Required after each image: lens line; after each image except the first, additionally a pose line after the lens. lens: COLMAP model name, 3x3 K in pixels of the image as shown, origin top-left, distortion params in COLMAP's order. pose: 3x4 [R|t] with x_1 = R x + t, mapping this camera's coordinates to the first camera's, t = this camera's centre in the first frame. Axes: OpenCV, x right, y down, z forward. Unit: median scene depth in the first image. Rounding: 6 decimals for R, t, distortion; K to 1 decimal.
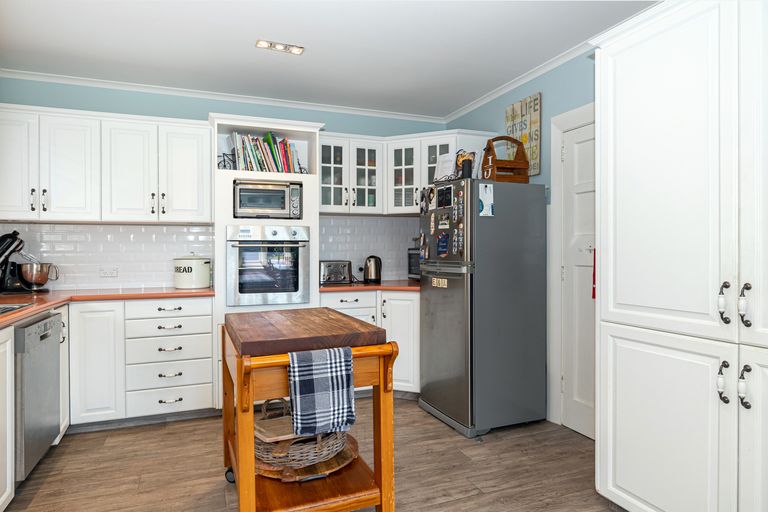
lens RADIAL K [[471.1, 0, 384.0], [0, 471.1, 256.0], [0, 0, 1]] dist [0.000072, 0.000007]
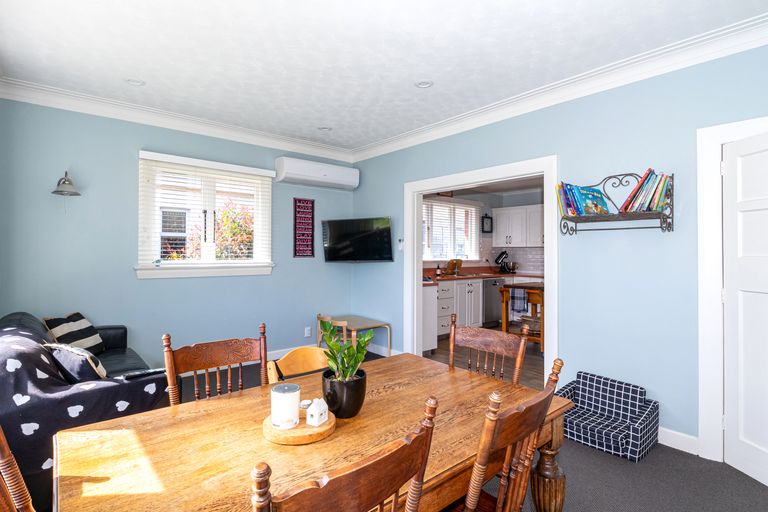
lens RADIAL K [[389.9, 0, 384.0], [0, 389.9, 256.0], [0, 0, 1]] dist [0.000014, -0.000004]
pose [[0.320965, 0.004879, -0.947079, 1.265995], [-0.005767, 0.999978, 0.003197, -0.026377], [0.947074, 0.004436, 0.320986, -0.487220]]
